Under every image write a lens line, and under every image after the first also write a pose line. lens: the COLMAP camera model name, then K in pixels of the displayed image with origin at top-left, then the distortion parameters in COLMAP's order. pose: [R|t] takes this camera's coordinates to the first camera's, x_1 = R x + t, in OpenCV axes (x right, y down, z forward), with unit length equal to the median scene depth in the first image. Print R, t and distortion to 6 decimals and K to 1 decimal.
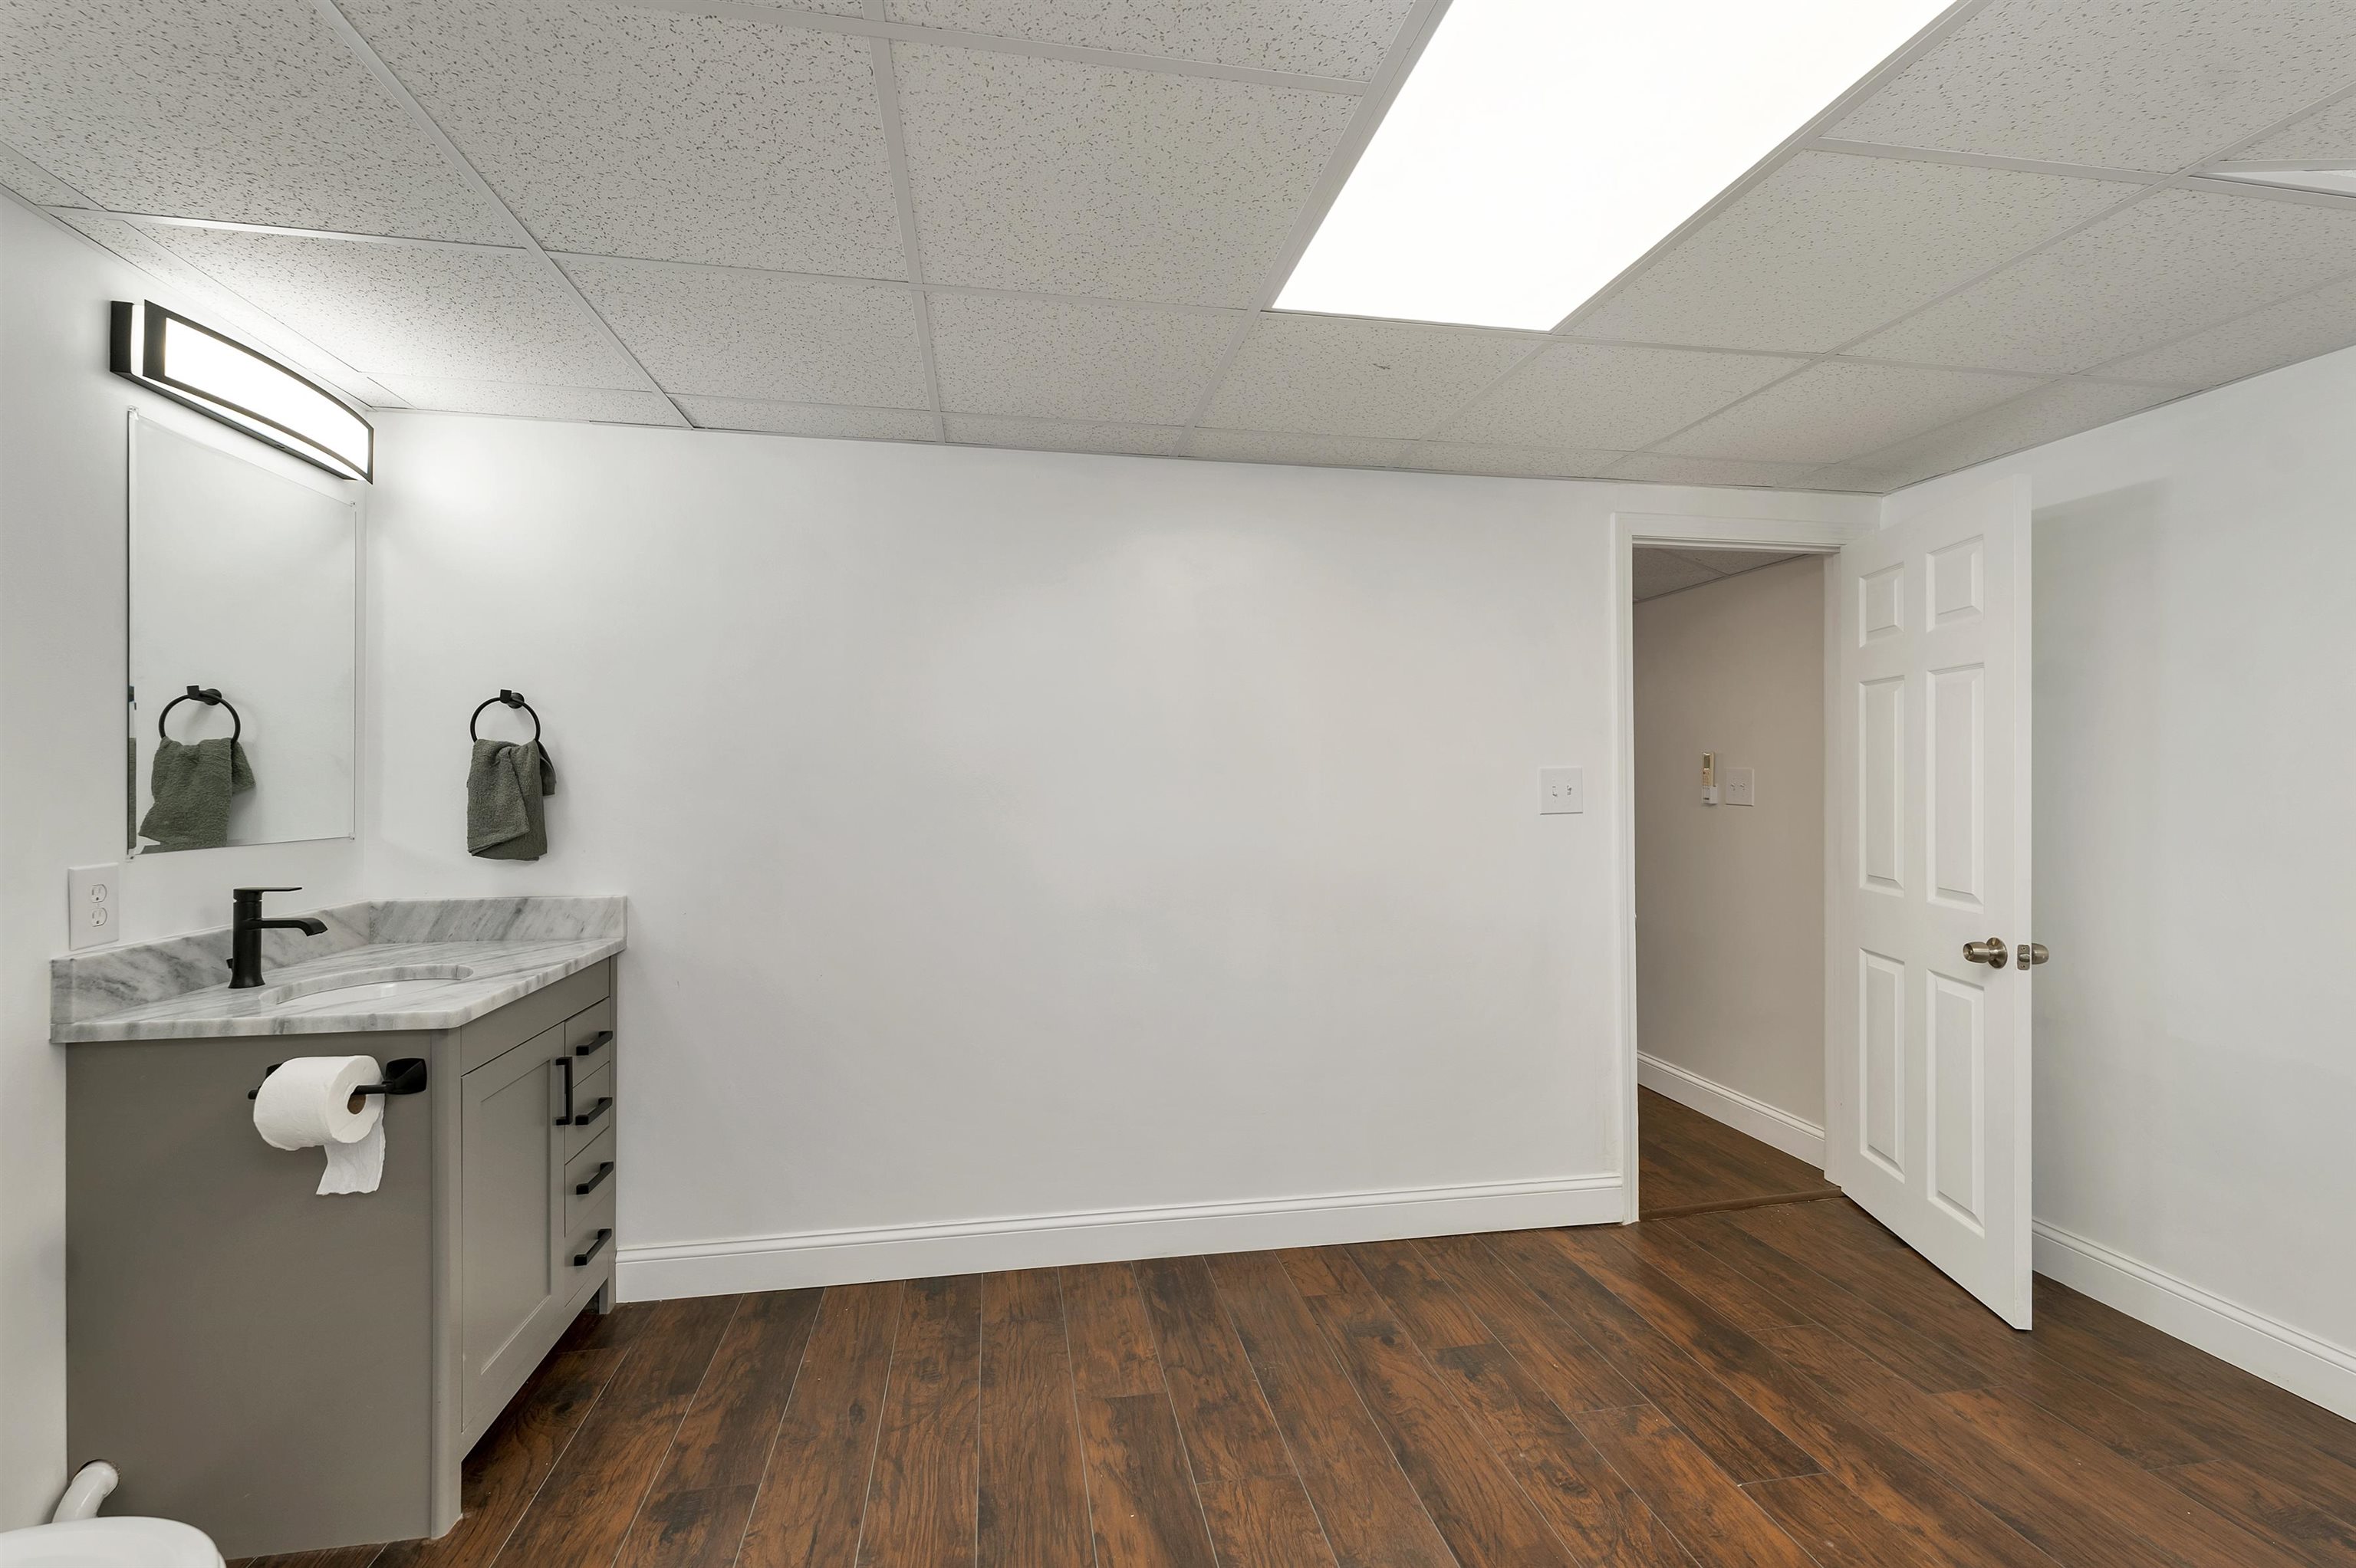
lens RADIAL K [[983.5, 0, 1164.4], [0, 983.5, 781.4], [0, 0, 1]] dist [0.001268, -0.000084]
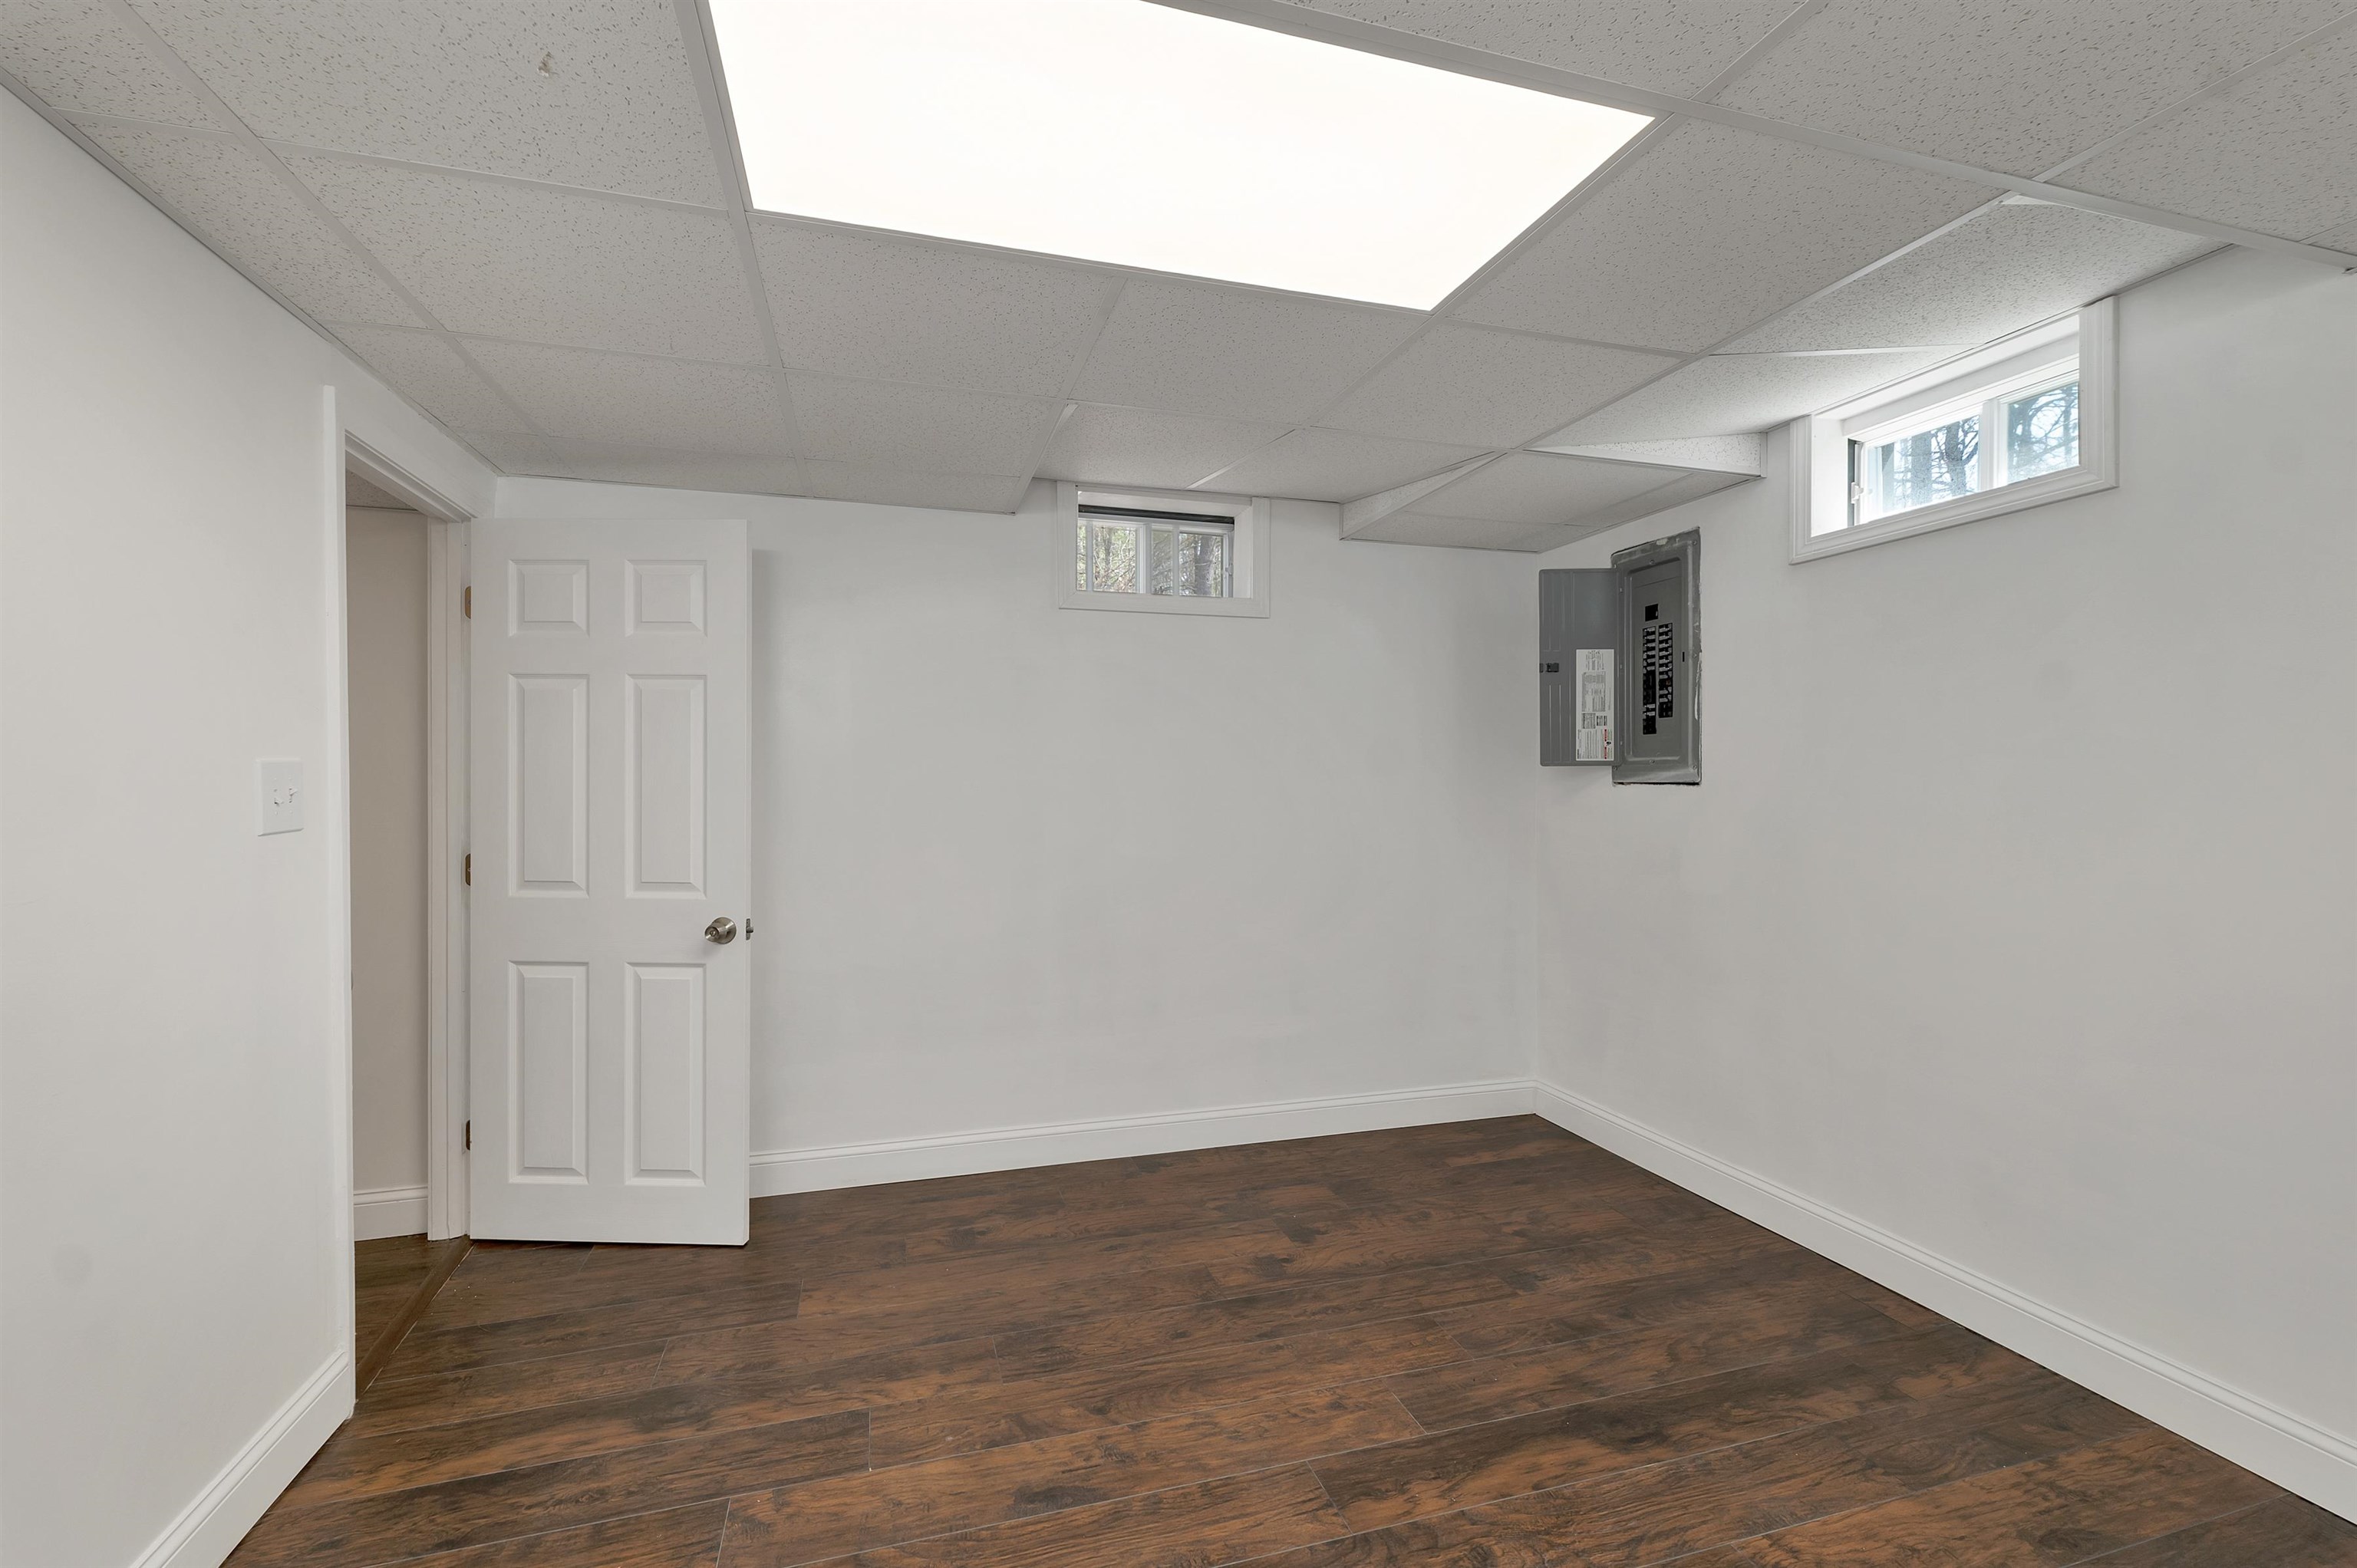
lens RADIAL K [[981.0, 0, 1172.8], [0, 981.0, 788.4], [0, 0, 1]] dist [0.000445, -0.000073]
pose [[-0.112756, -0.010706, 0.993565, -0.382377], [-0.000435, 0.999942, 0.010725, -0.004217], [-0.993623, 0.000777, -0.112754, 0.668335]]
